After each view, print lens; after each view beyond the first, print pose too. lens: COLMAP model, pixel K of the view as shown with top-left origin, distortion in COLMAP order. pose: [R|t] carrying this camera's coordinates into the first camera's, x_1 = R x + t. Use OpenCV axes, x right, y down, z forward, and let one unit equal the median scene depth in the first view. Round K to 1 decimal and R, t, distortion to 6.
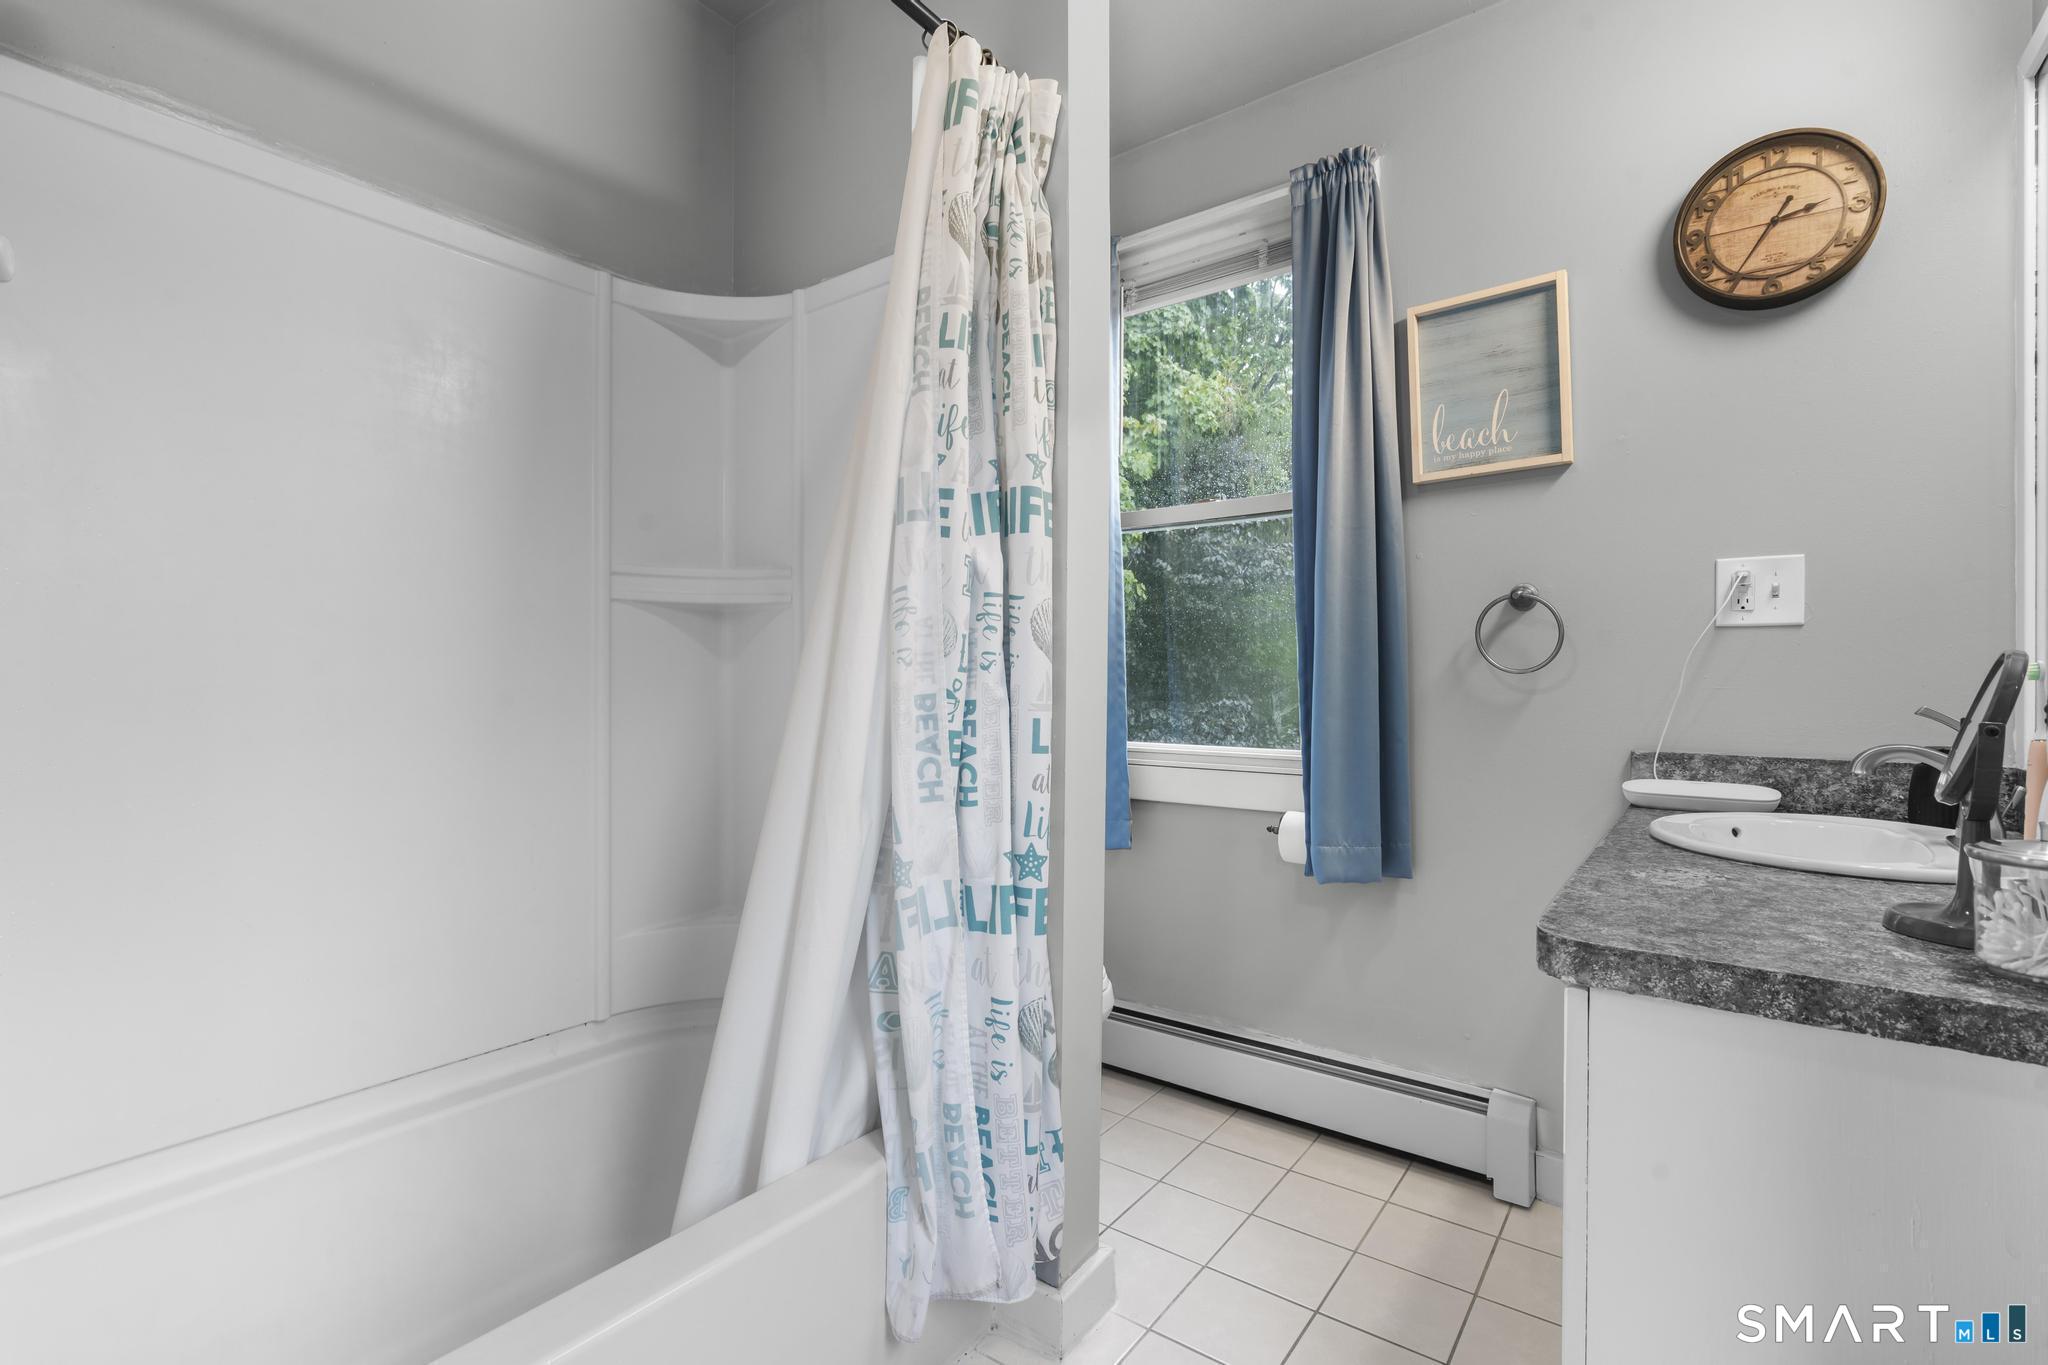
lens RADIAL K [[937.9, 0, 1024.9], [0, 937.9, 702.9], [0, 0, 1]] dist [-0.015114, 0.015015]
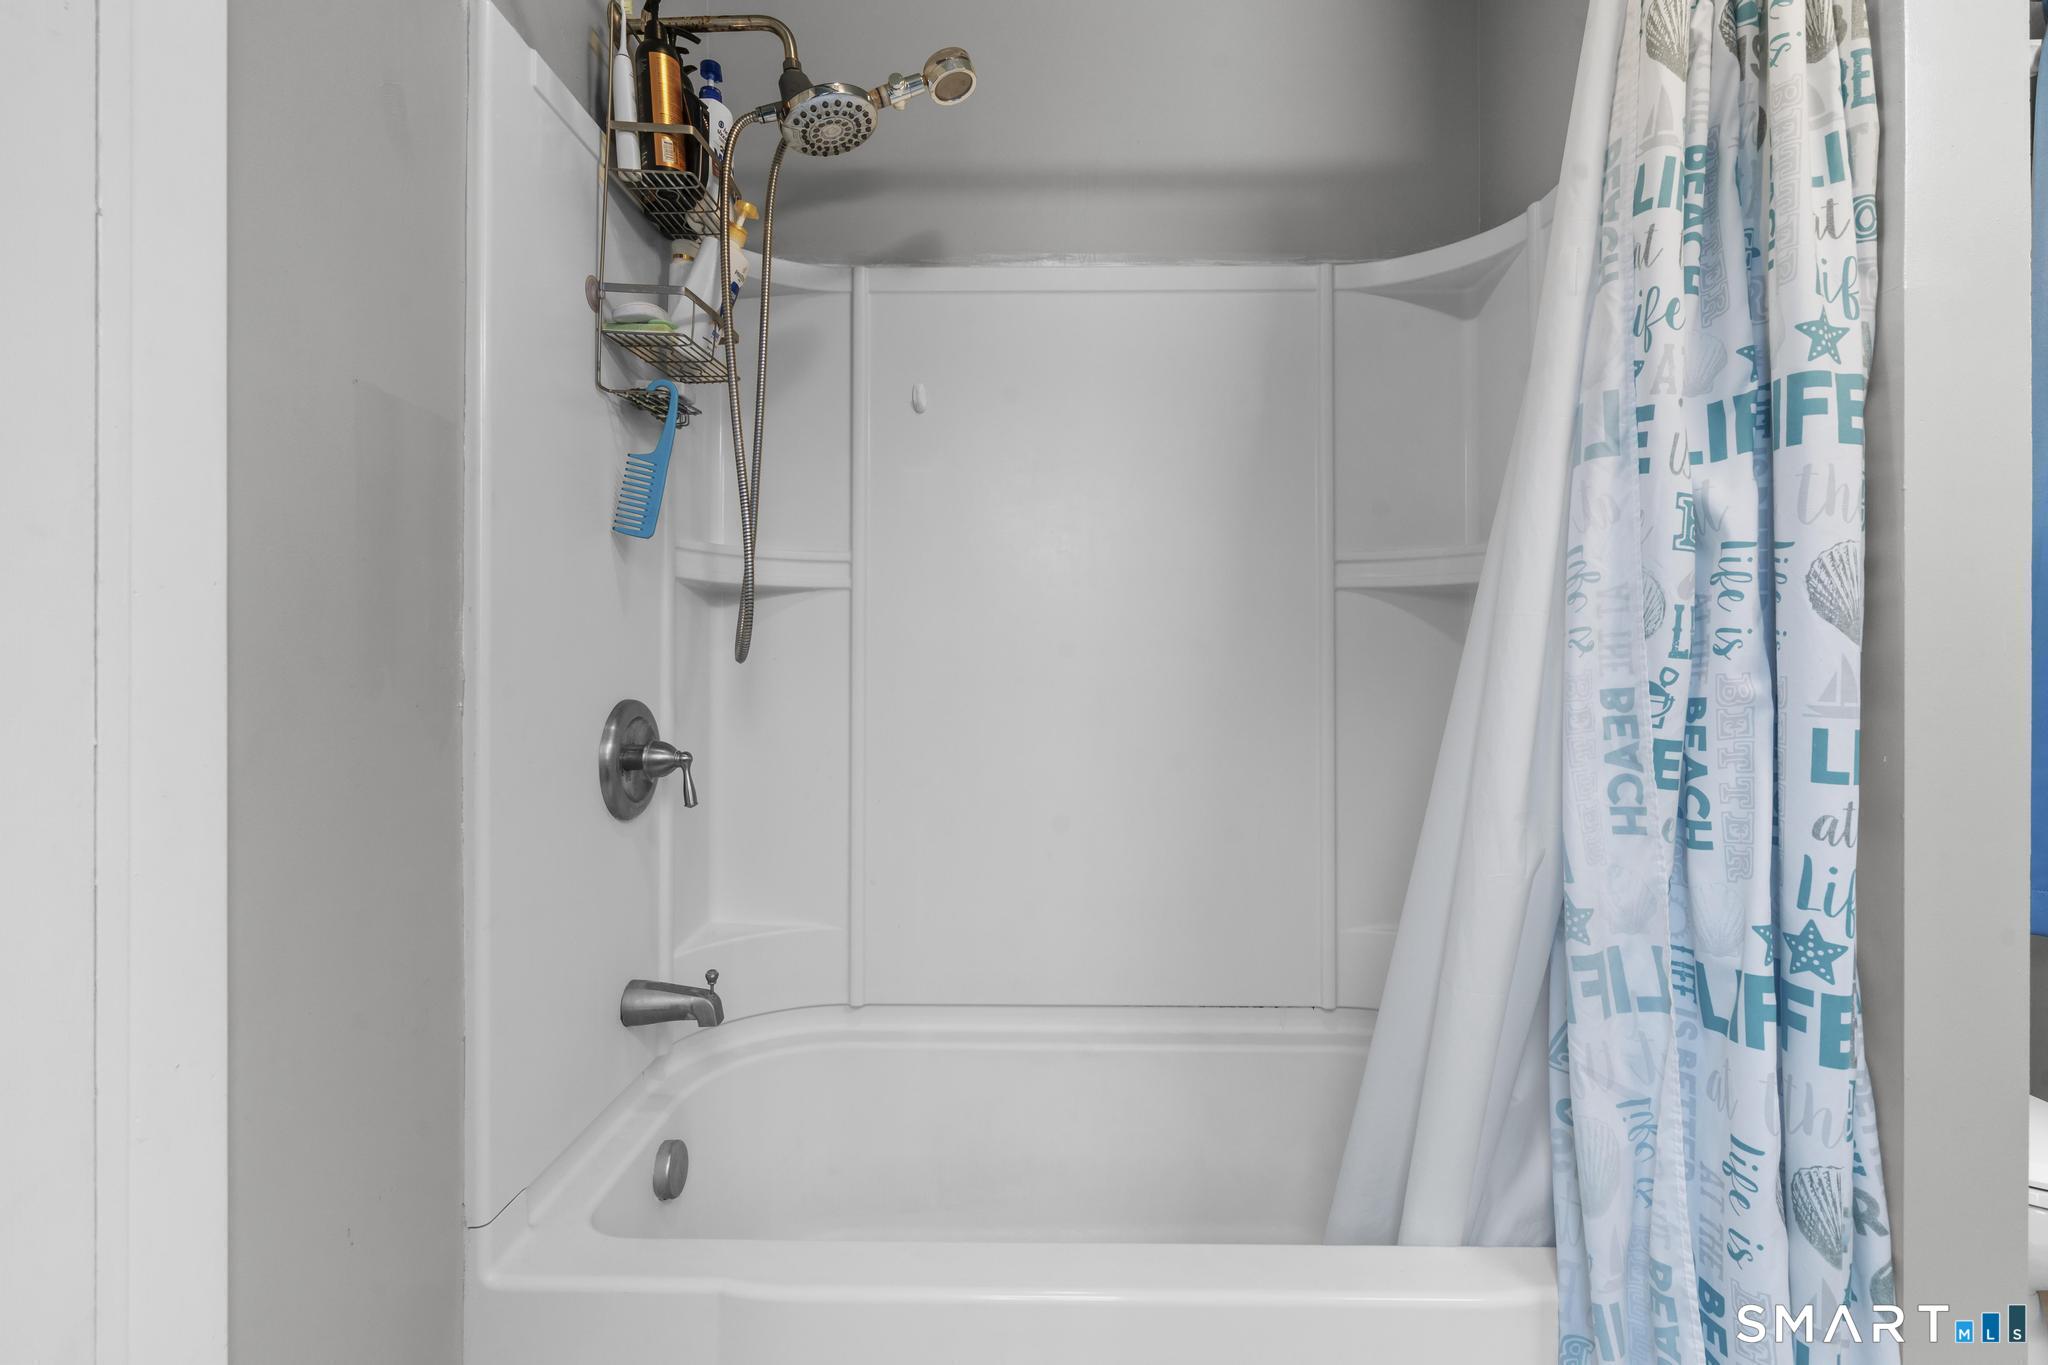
lens RADIAL K [[938.6, 0, 1013.4], [0, 938.6, 679.9], [0, 0, 1]] dist [0.000856, -0.000040]
pose [[0.590411, 0.008564, -0.807057, 0.206709], [-0.018705, 0.999820, -0.003075, -0.004619], [0.806886, 0.016912, 0.590465, 0.169818]]
